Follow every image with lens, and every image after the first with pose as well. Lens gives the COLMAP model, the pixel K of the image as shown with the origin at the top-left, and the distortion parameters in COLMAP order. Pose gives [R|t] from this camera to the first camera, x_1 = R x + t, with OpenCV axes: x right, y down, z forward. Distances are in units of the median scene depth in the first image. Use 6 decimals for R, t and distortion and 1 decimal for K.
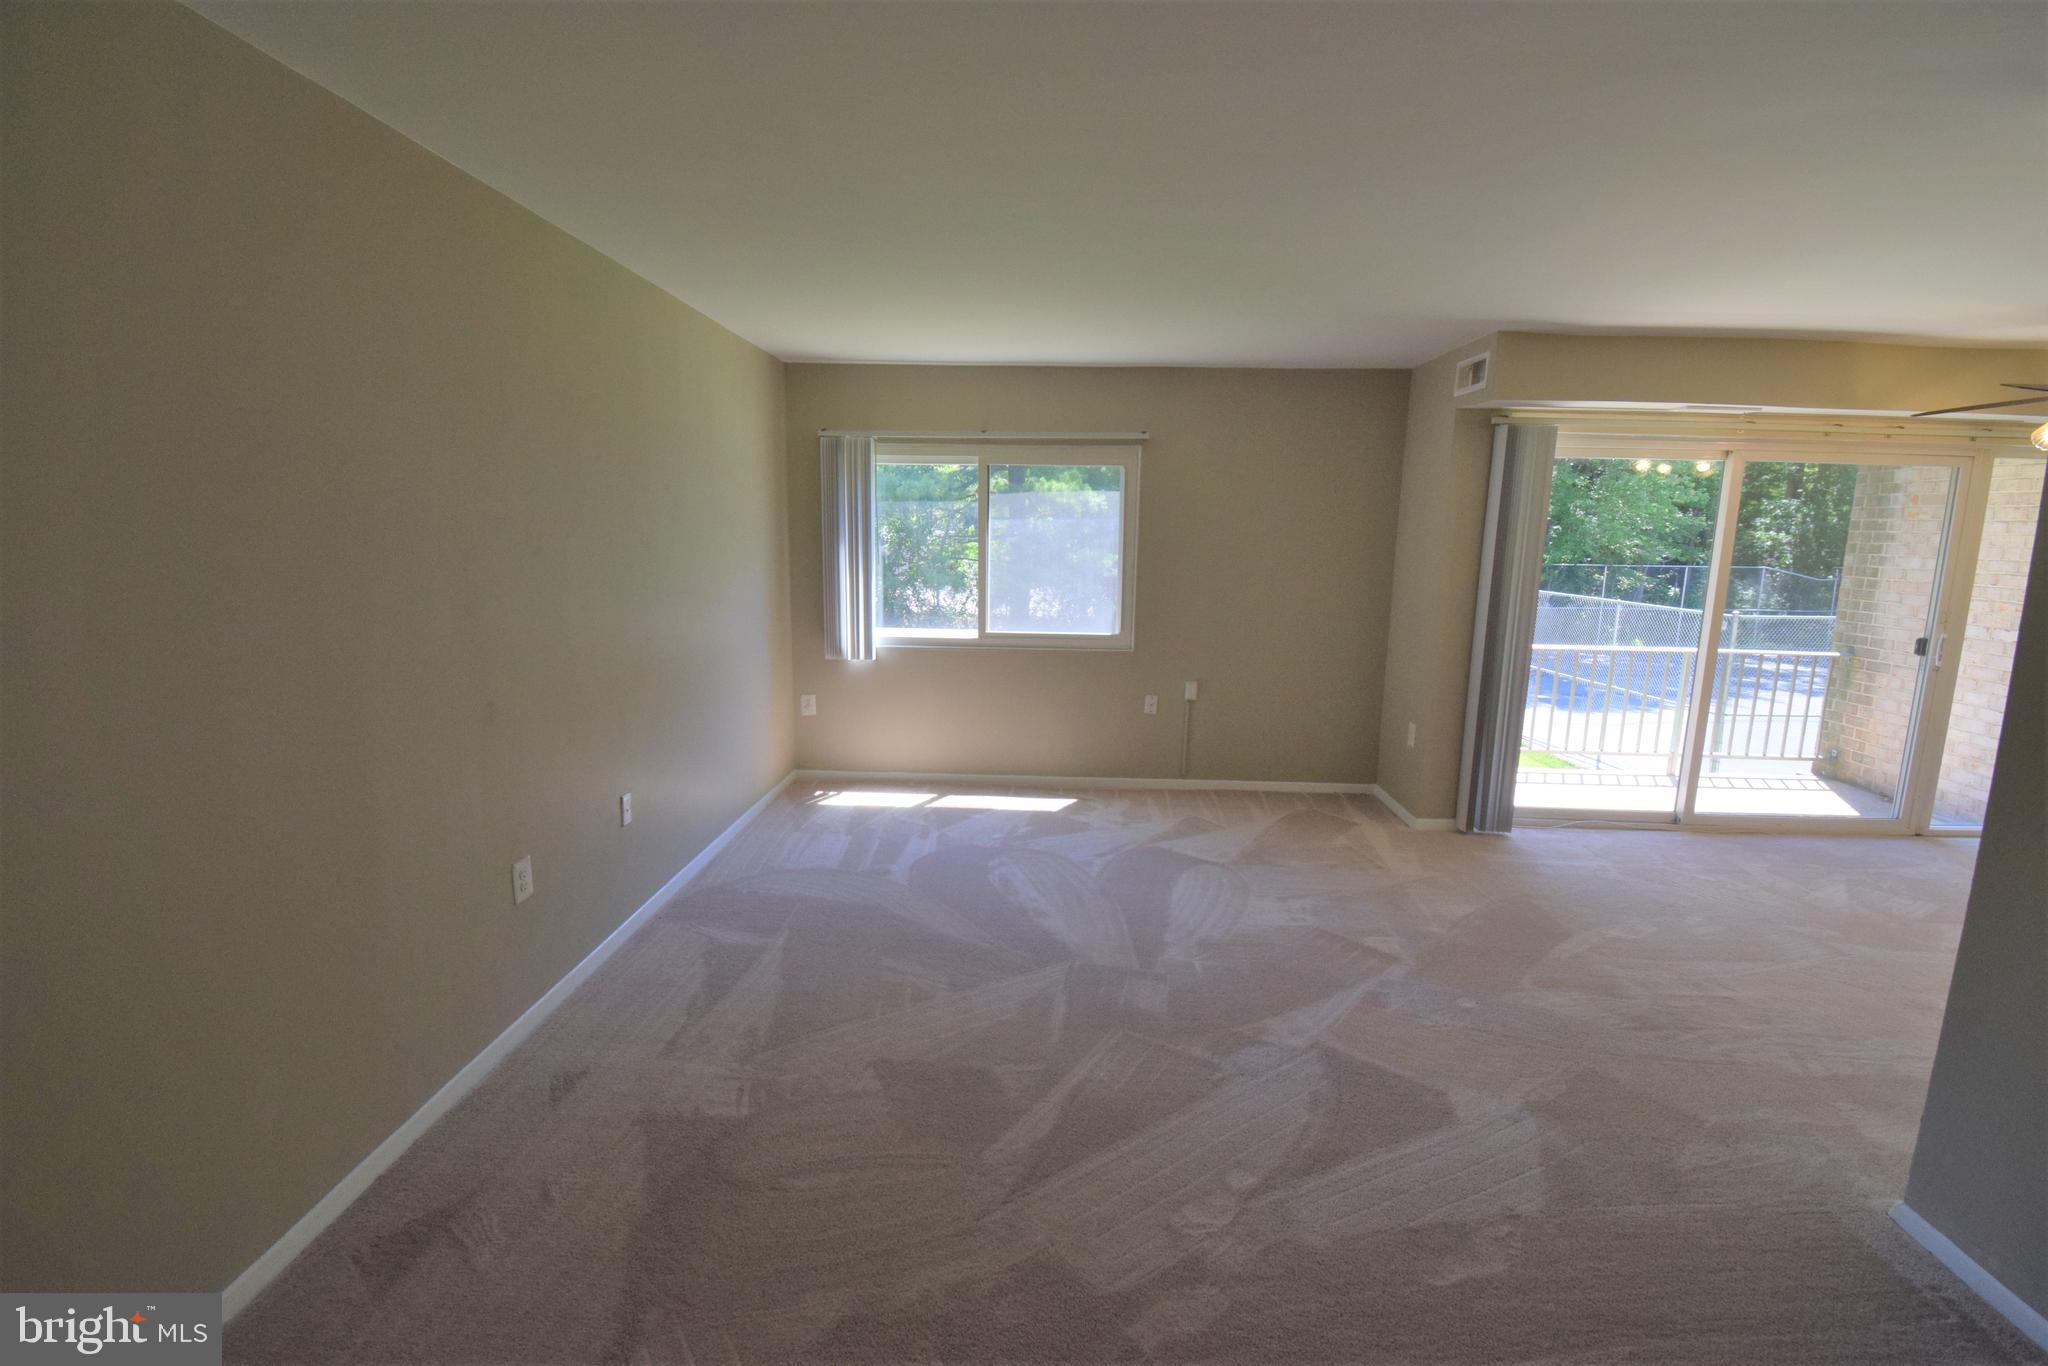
lens RADIAL K [[904.6, 0, 1024.0], [0, 904.6, 683.0], [0, 0, 1]] dist [0.023007, -0.029757]
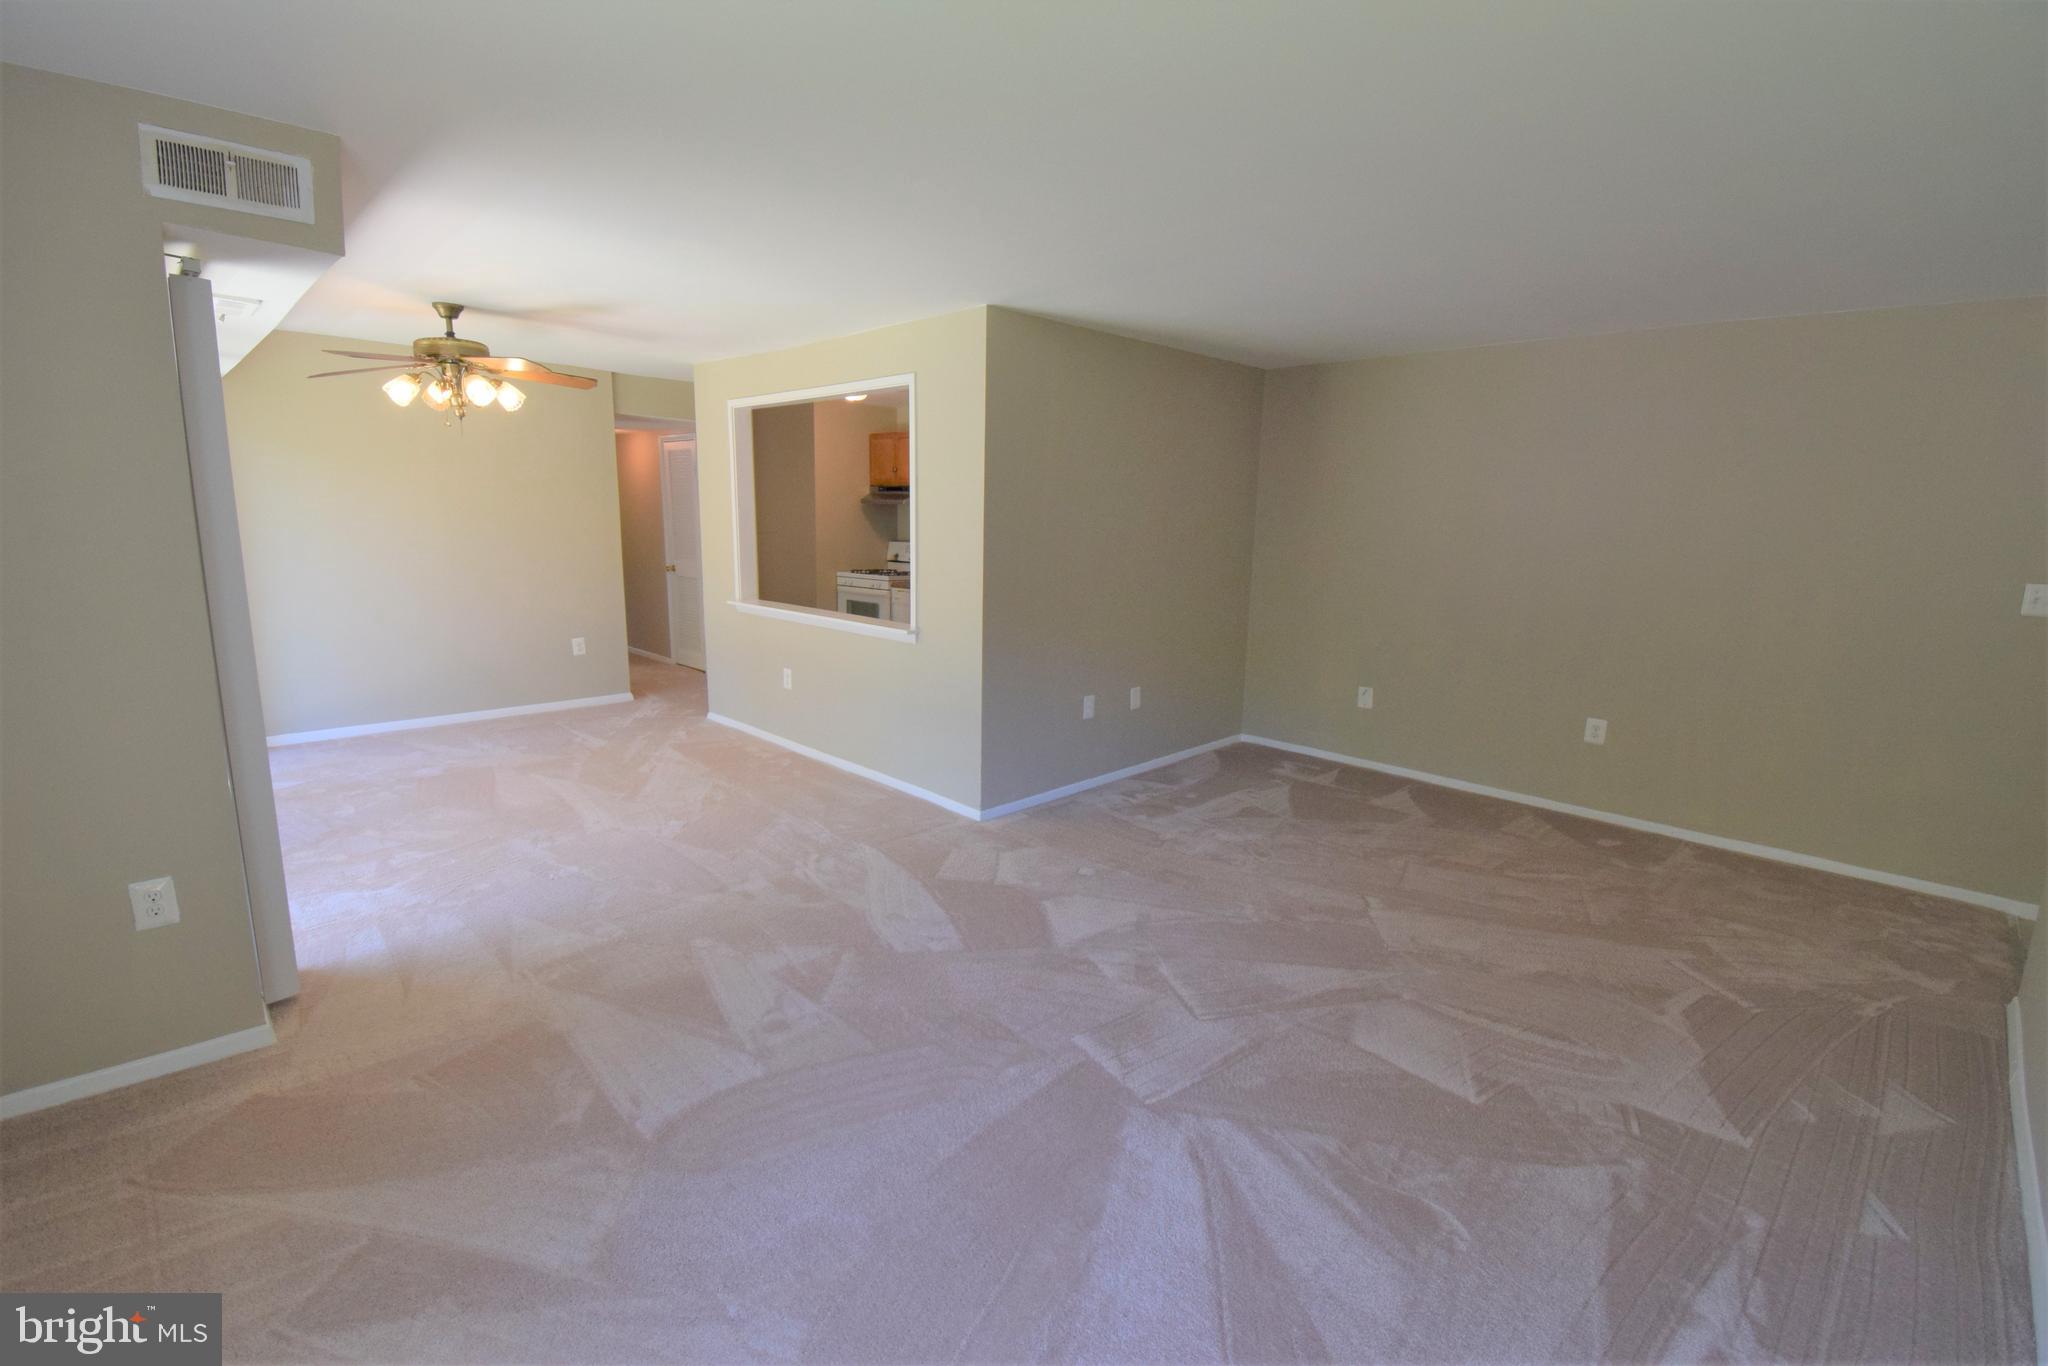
lens RADIAL K [[903.3, 0, 1019.9], [0, 903.3, 675.4], [0, 0, 1]] dist [0.022114, -0.026235]
pose [[-0.732261, -0.156768, 0.662734, -0.200325], [0.078977, 0.947031, 0.311280, -0.167710], [-0.676429, 0.280279, -0.681093, 0.985355]]
